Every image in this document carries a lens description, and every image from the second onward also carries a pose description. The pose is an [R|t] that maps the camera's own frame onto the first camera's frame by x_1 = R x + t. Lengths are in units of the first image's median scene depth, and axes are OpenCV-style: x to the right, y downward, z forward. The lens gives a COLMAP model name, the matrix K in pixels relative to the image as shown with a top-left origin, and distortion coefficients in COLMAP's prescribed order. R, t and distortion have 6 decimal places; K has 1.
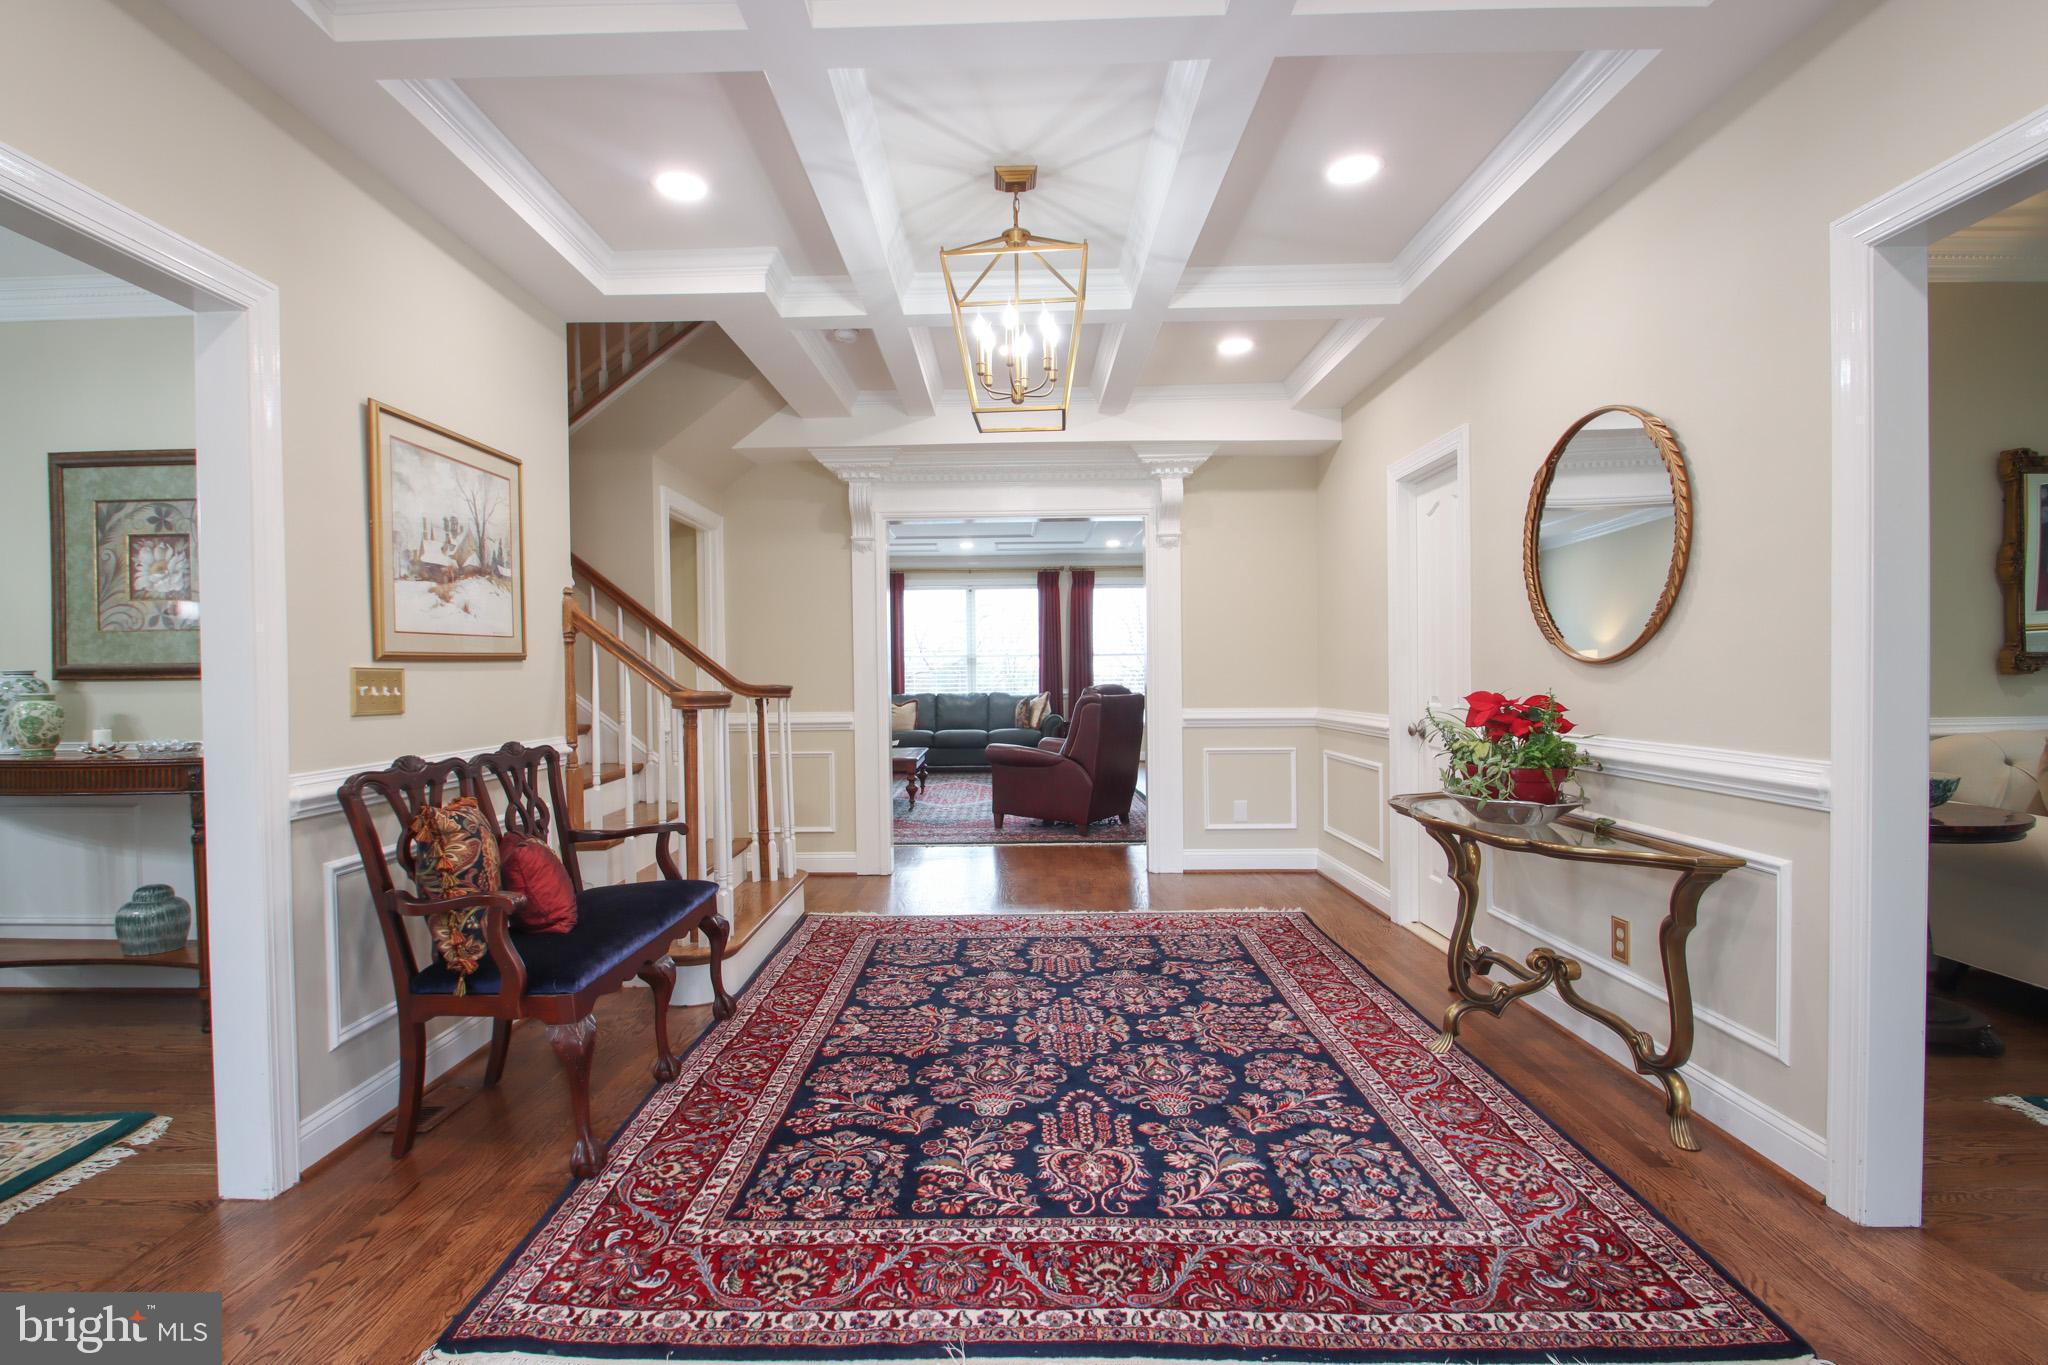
lens RADIAL K [[951.3, 0, 997.1], [0, 951.3, 690.8], [0, 0, 1]] dist [0.012222, -0.016181]
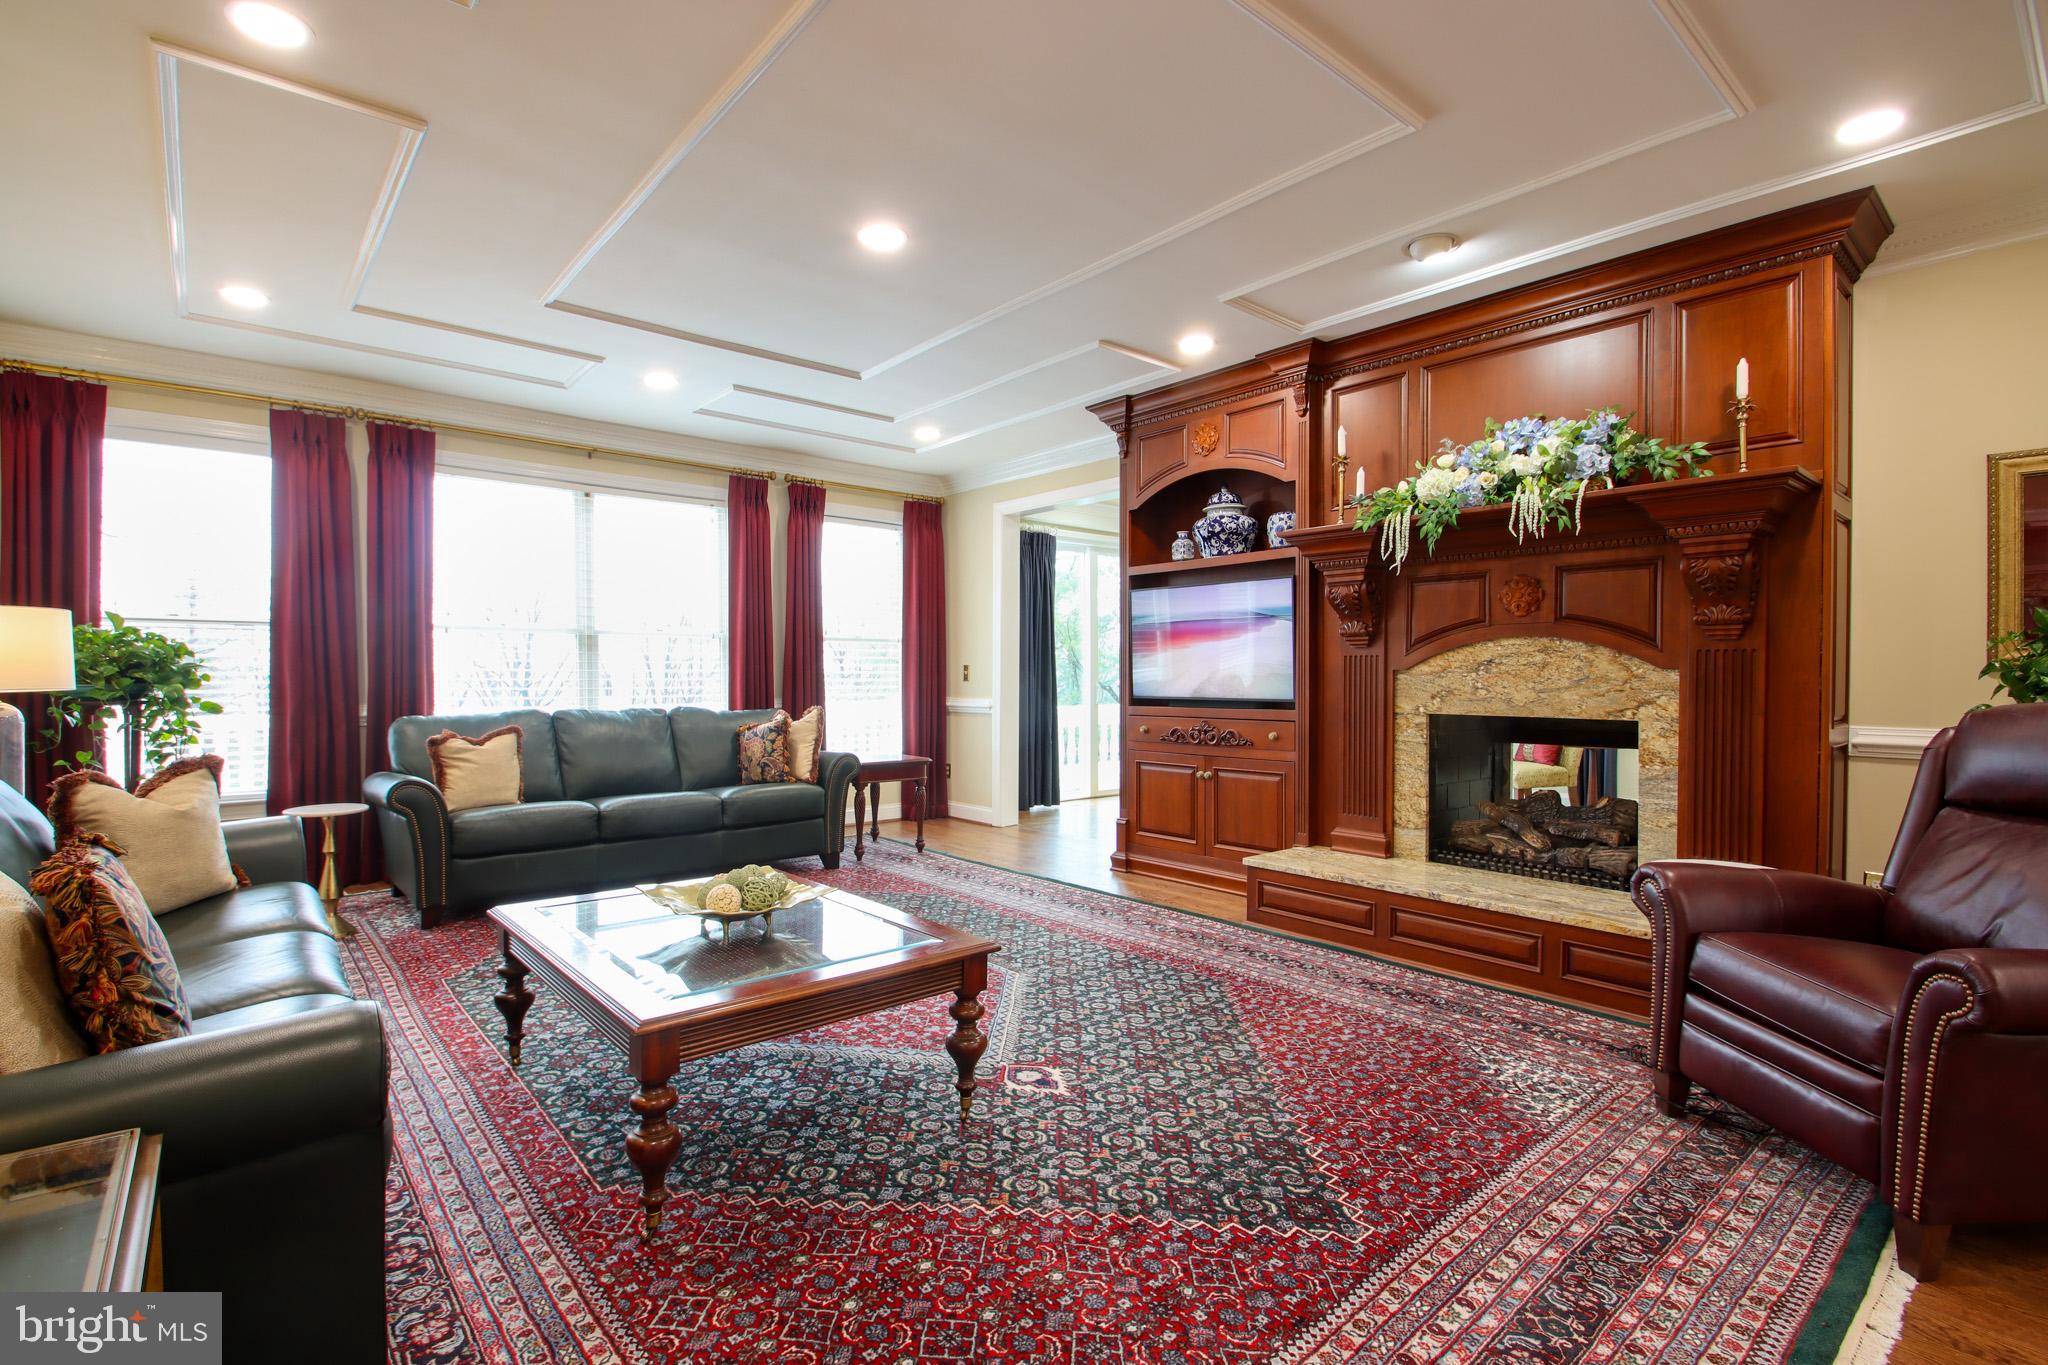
lens RADIAL K [[953.9, 0, 998.7], [0, 953.9, 692.3], [0, 0, 1]] dist [0.005227, -0.000027]
pose [[0.760294, 0.004222, 0.649565, -0.751554], [-0.001480, 0.999988, -0.004768, -0.015847], [-0.649577, 0.002663, 0.760291, 2.048688]]
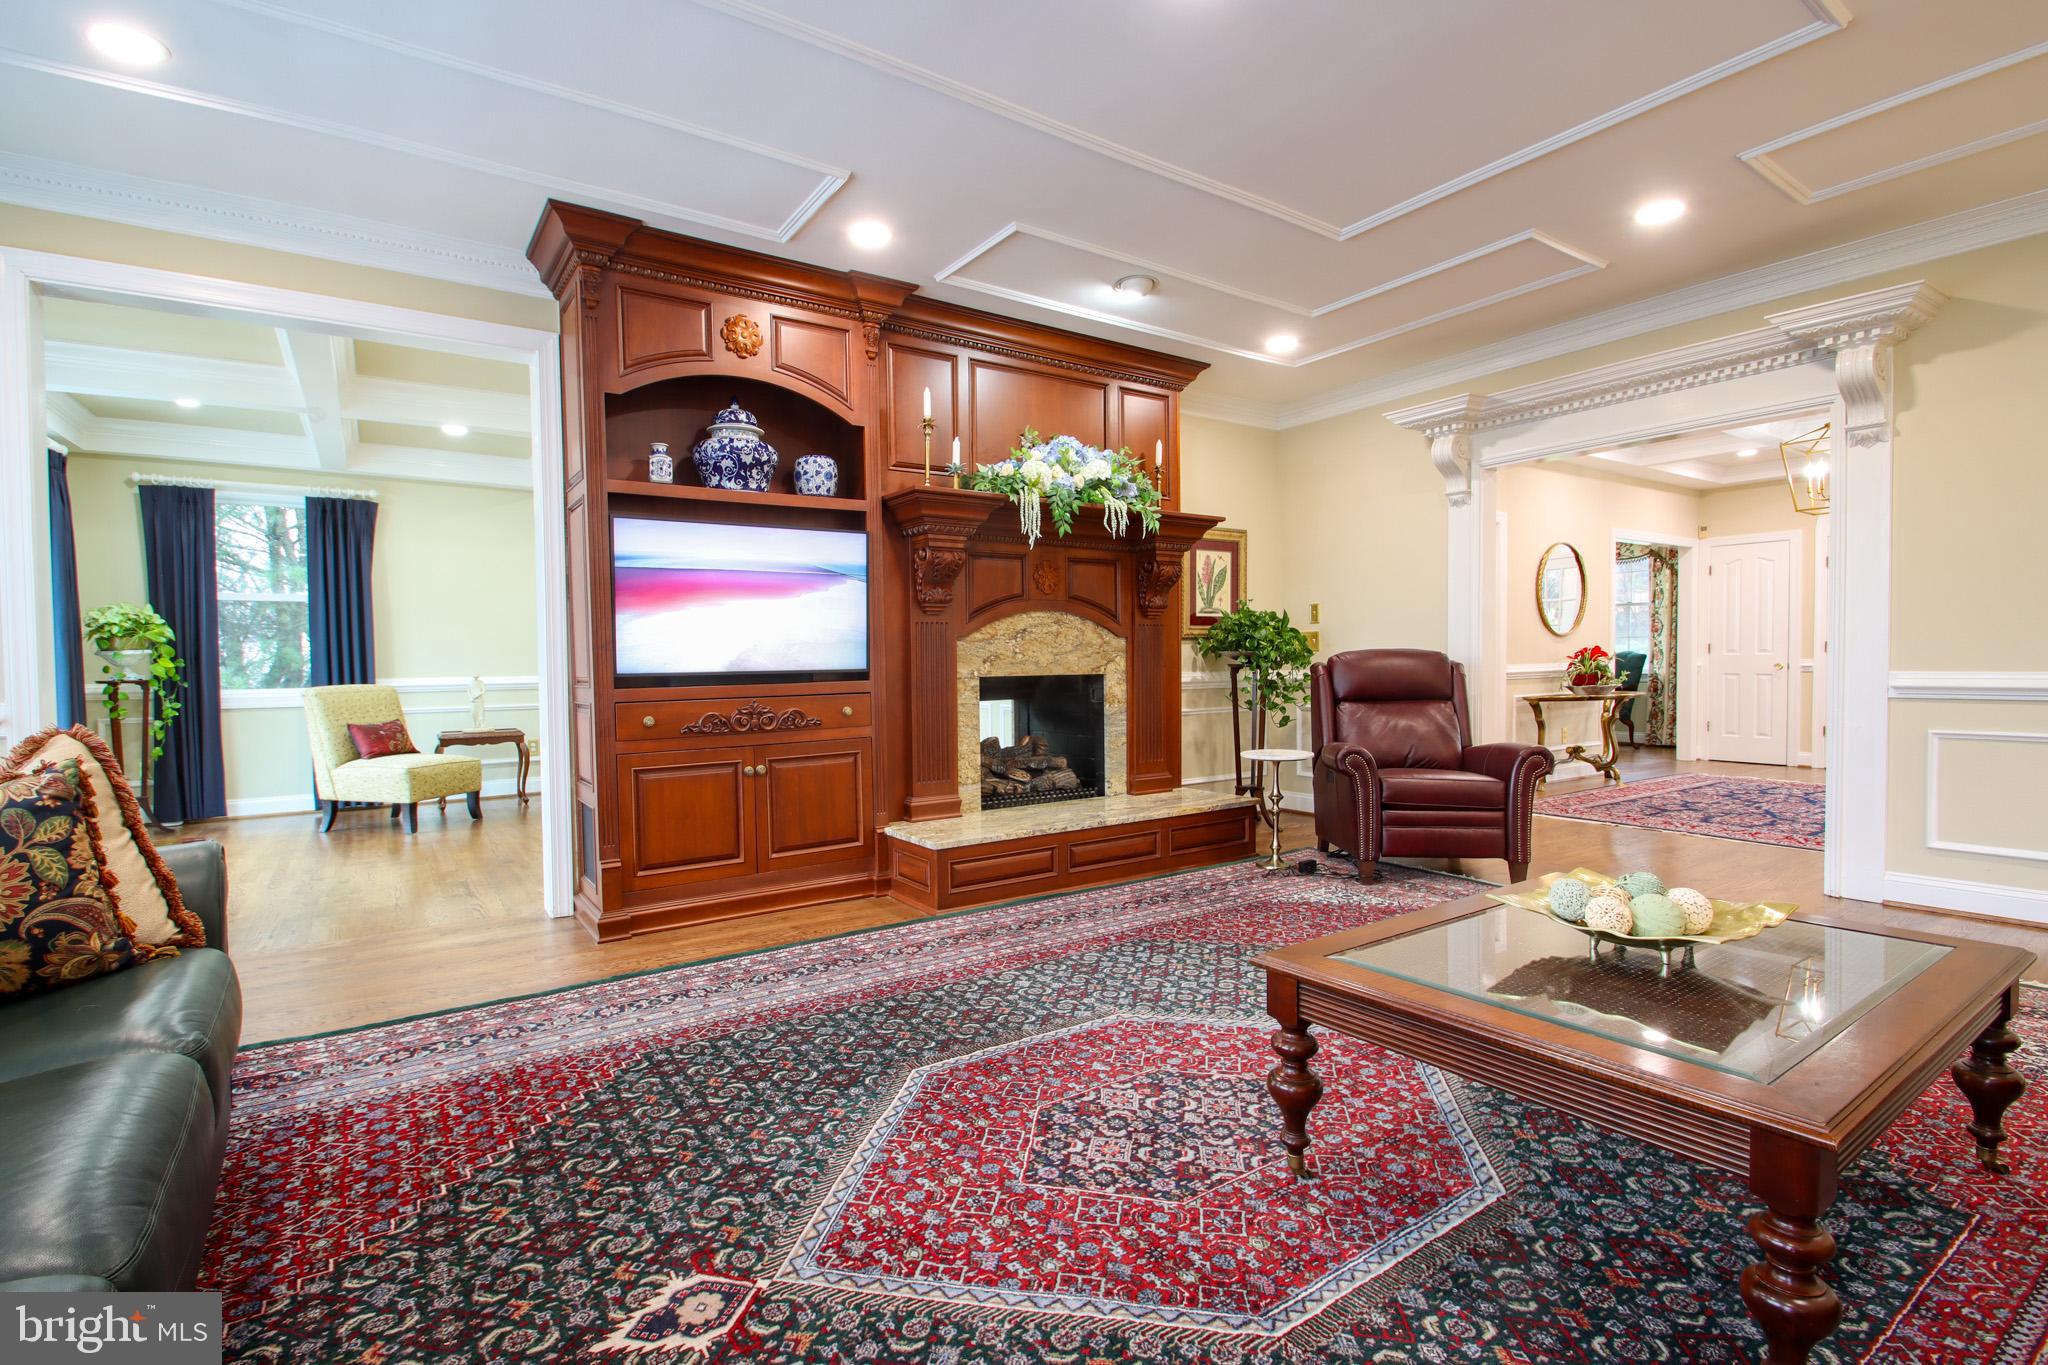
lens RADIAL K [[951.3, 0, 997.1], [0, 951.3, 690.8], [0, 0, 1]] dist [0.012222, -0.016181]
pose [[-0.565261, -0.005141, 0.824896, -0.650915], [0.037023, 0.998815, 0.031595, -0.017295], [-0.824081, 0.048399, -0.564400, 3.554434]]
